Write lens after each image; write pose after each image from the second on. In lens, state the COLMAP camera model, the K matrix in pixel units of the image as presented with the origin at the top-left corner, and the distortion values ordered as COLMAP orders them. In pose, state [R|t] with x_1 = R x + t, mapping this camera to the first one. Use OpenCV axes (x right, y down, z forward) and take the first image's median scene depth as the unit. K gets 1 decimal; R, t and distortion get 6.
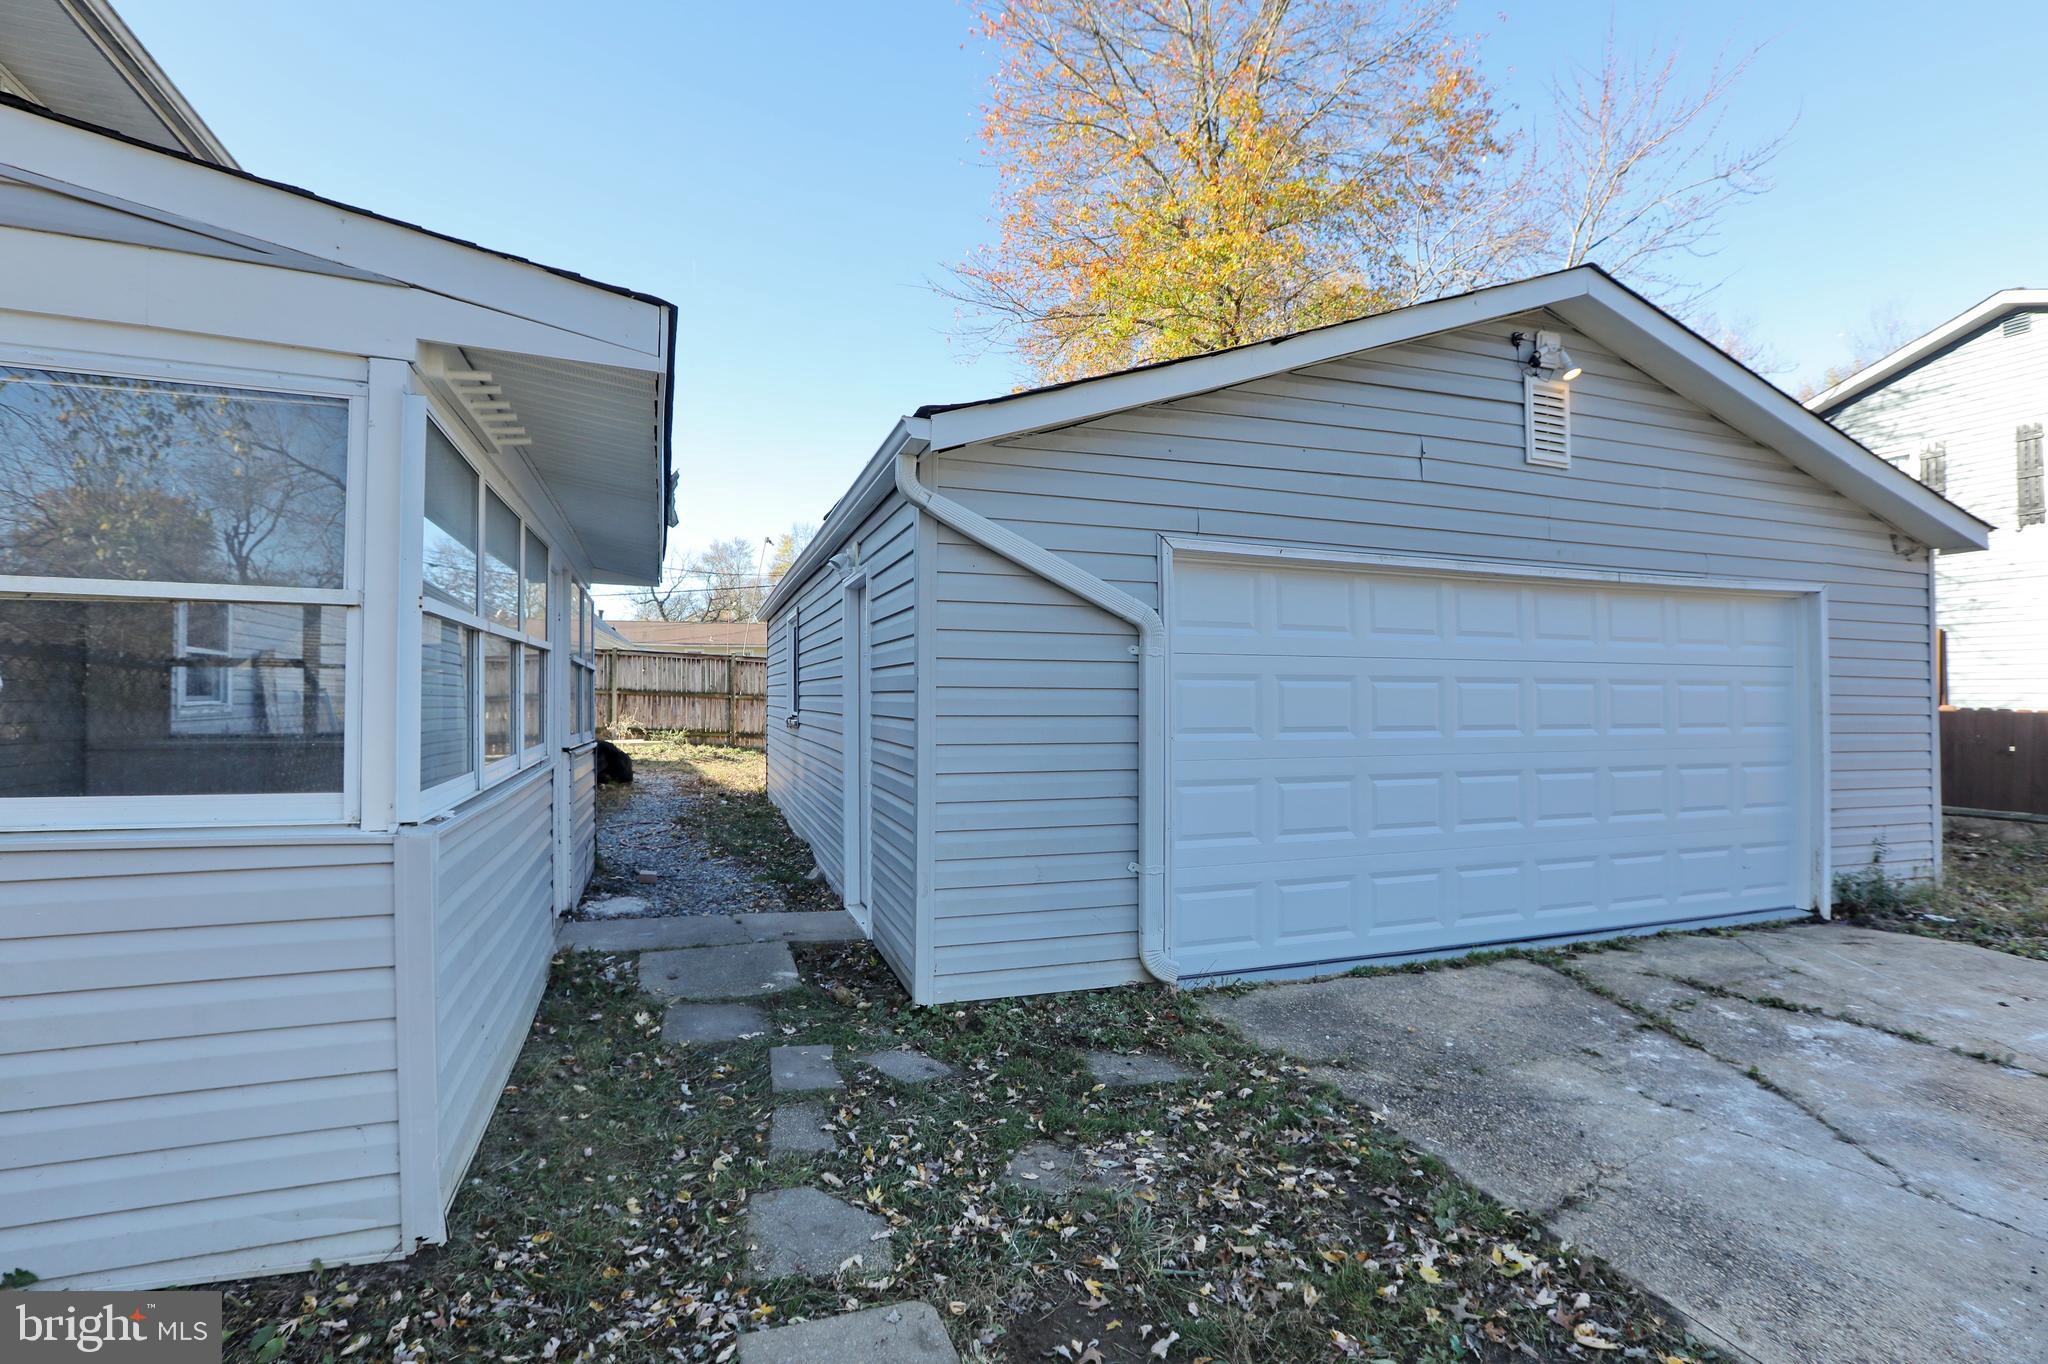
lens RADIAL K [[967.8, 0, 1024.0], [0, 967.8, 682.0], [0, 0, 1]] dist [-0.059552, 0.033632]
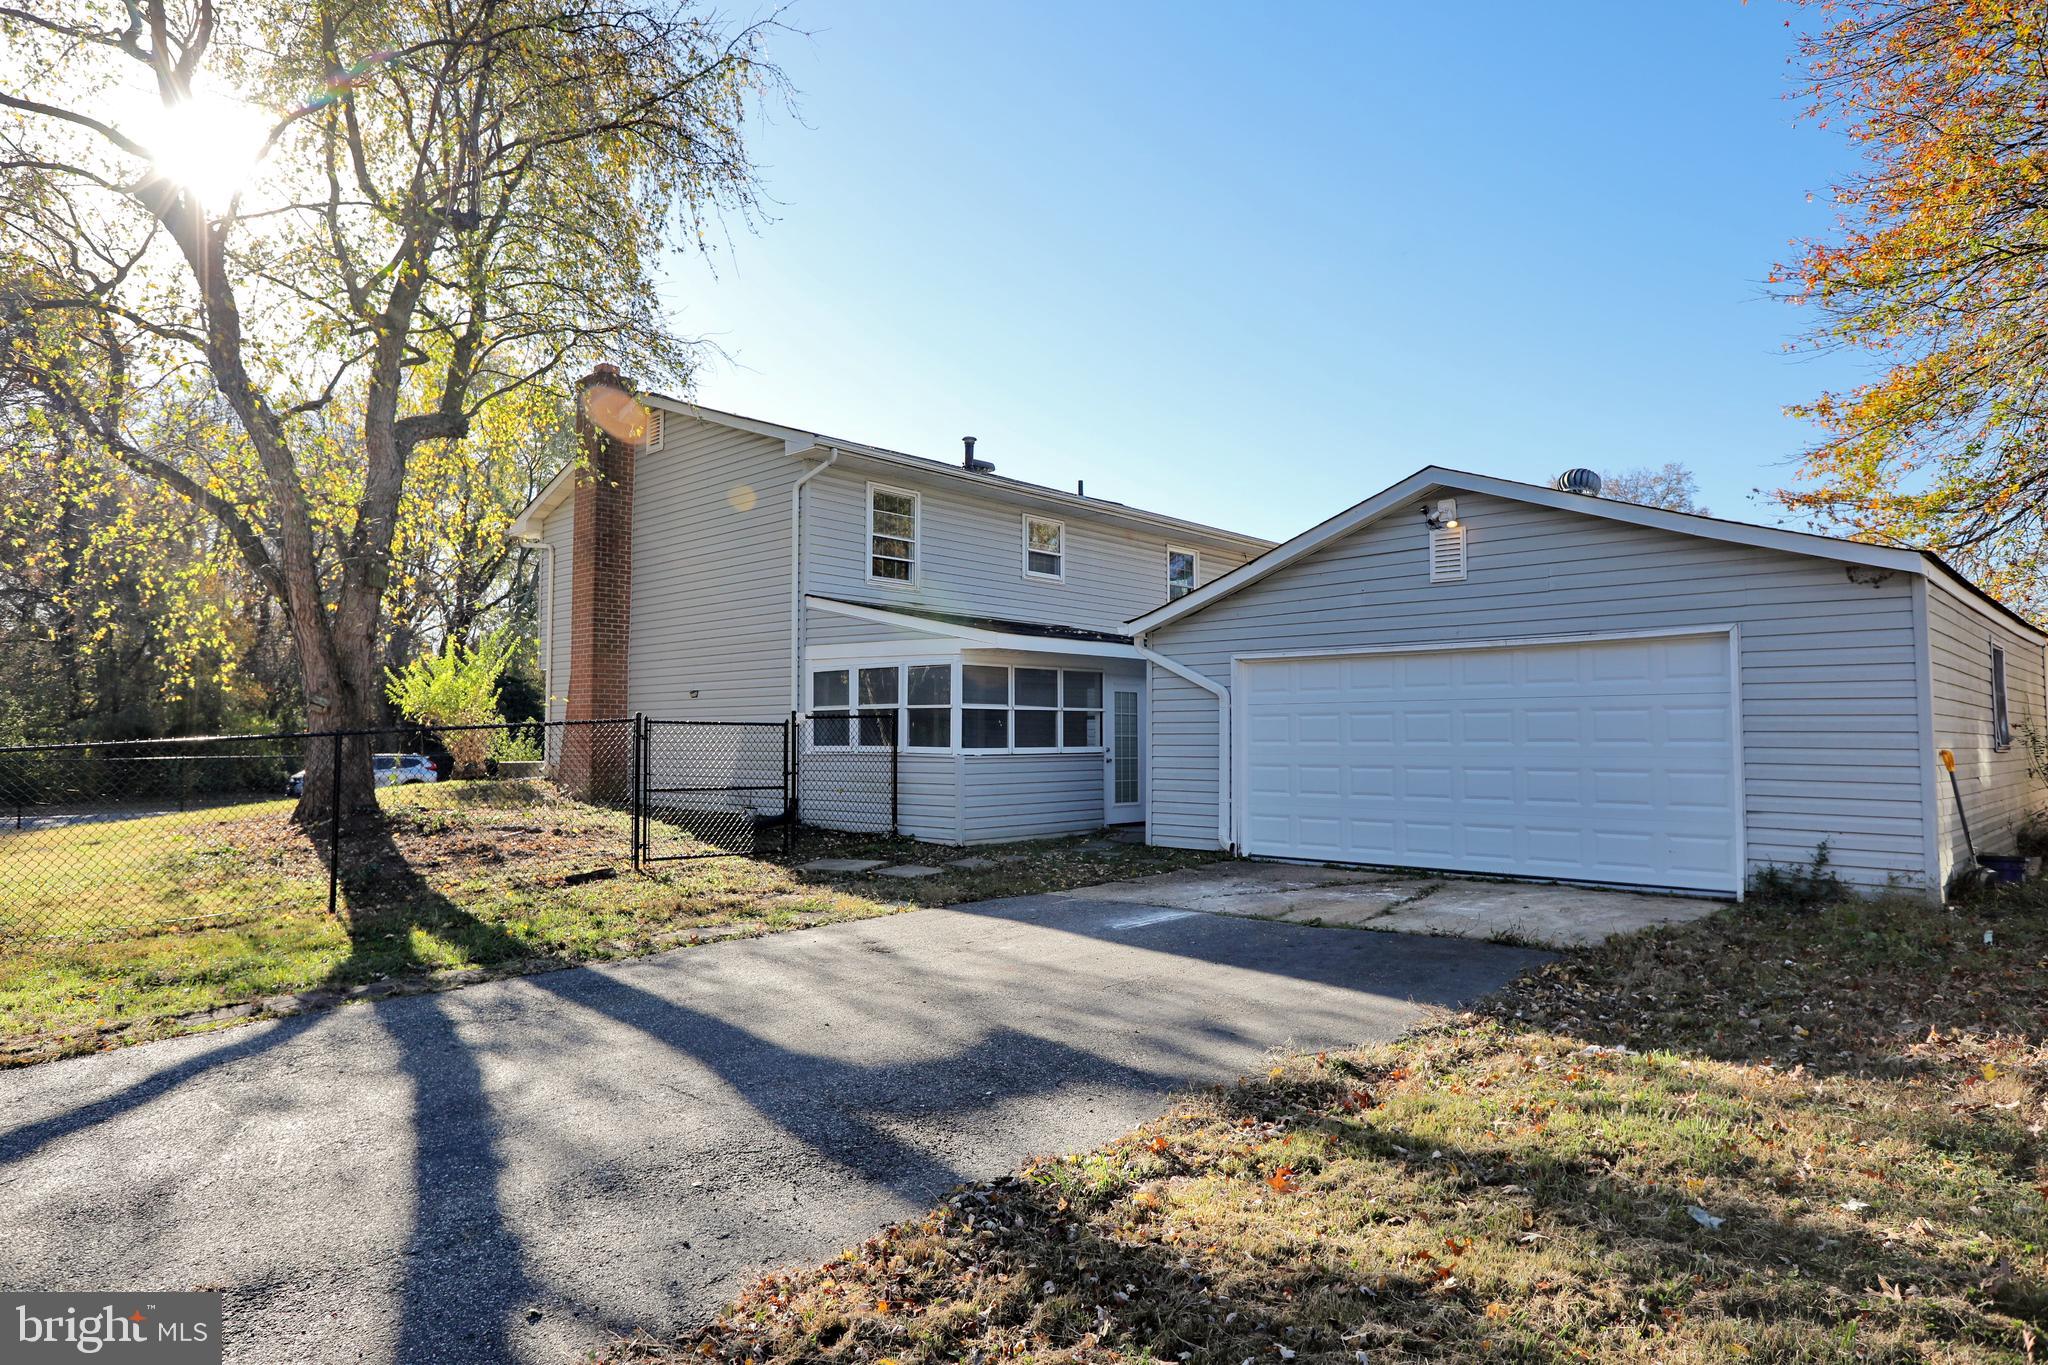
lens RADIAL K [[1204.9, 0, 1024.0], [0, 1204.9, 682.5], [0, 0, 1]] dist [-0.036466, 0.032579]
pose [[0.419182, -0.045875, -0.906743, 2.138023], [0.011005, 0.998906, -0.045451, 0.035276], [0.907836, 0.009074, 0.419228, -0.537628]]
